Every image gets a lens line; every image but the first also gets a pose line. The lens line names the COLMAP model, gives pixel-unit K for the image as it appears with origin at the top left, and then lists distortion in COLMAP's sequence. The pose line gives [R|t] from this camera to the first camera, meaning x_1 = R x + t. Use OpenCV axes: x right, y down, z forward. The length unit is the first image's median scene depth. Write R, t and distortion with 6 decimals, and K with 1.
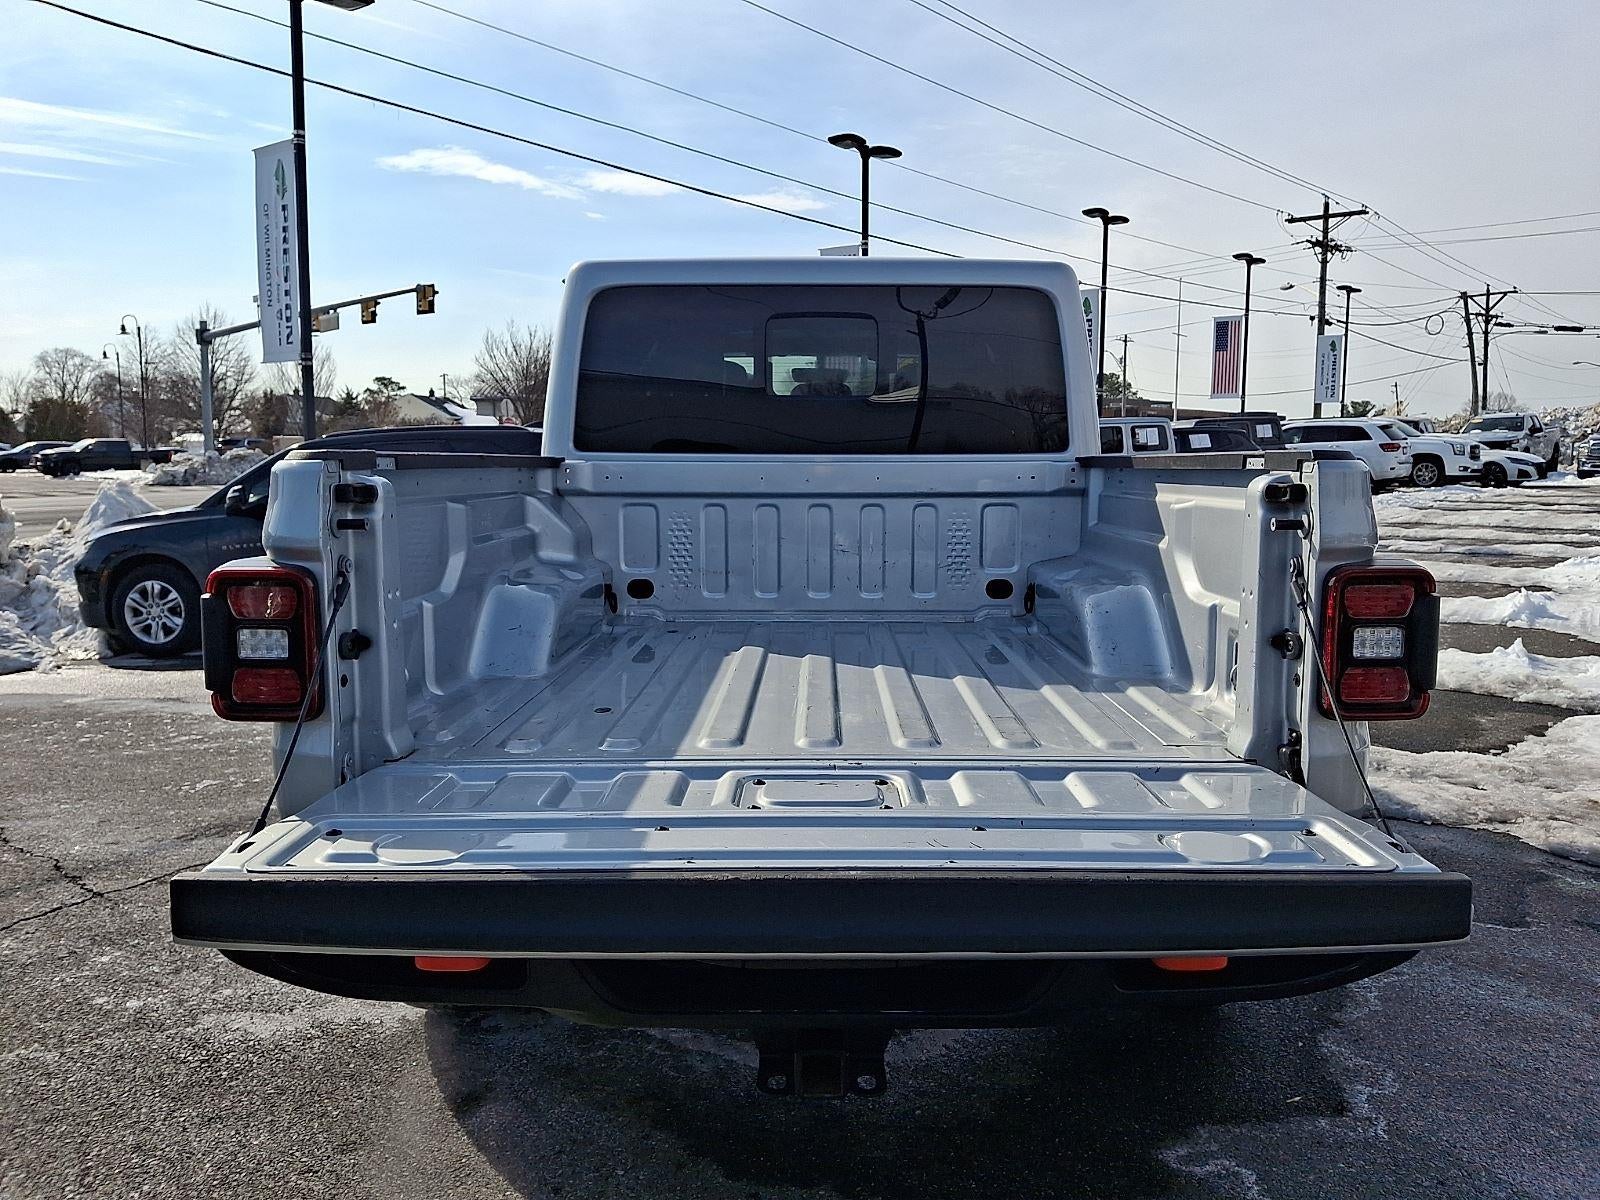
lens RADIAL K [[1395.6, 0, 753.1], [0, 1395.6, 600.1], [0, 0, 1]] dist [-0.038001, -0.005371]
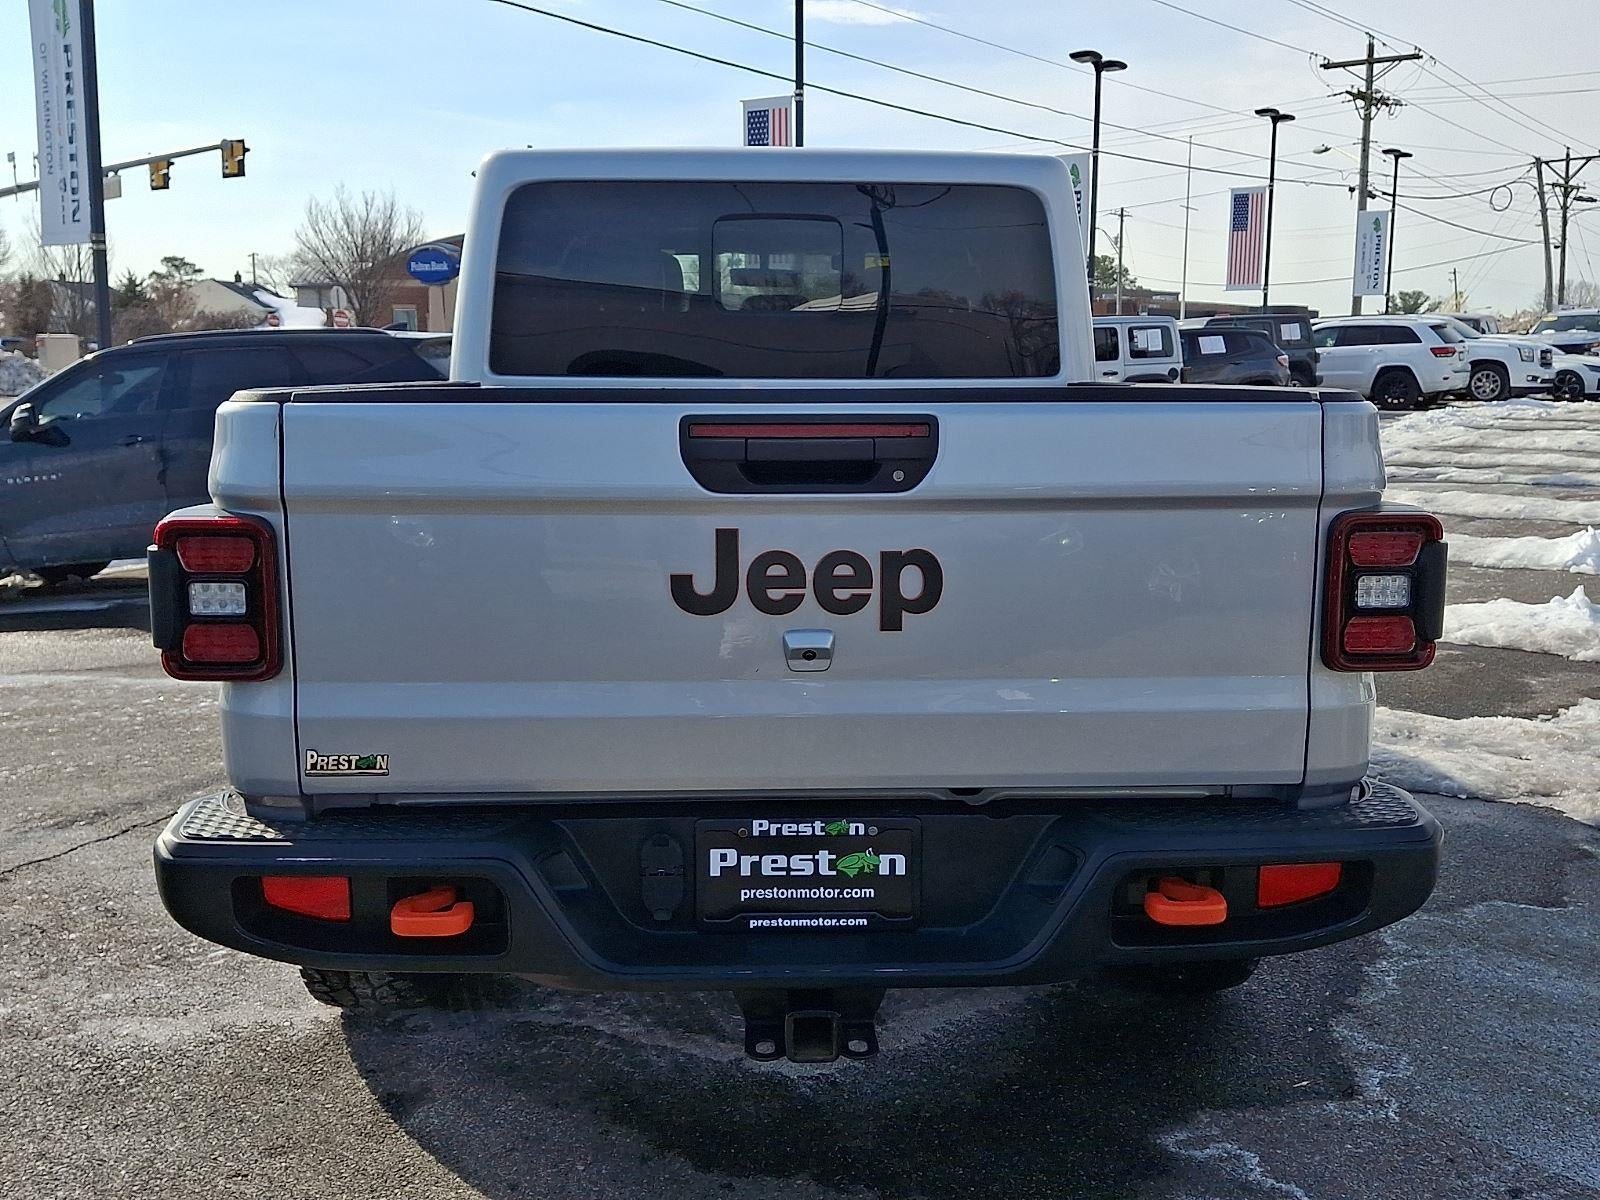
lens RADIAL K [[1493.7, 0, 802.7], [0, 1493.7, 617.0], [0, 0, 1]] dist [-0.017293, -0.058564]
pose [[0.998768, -0.006206, 0.049230, 0.038695], [0.003903, 0.998899, 0.046740, 0.002706], [-0.049466, -0.046490, 0.997693, 0.135455]]
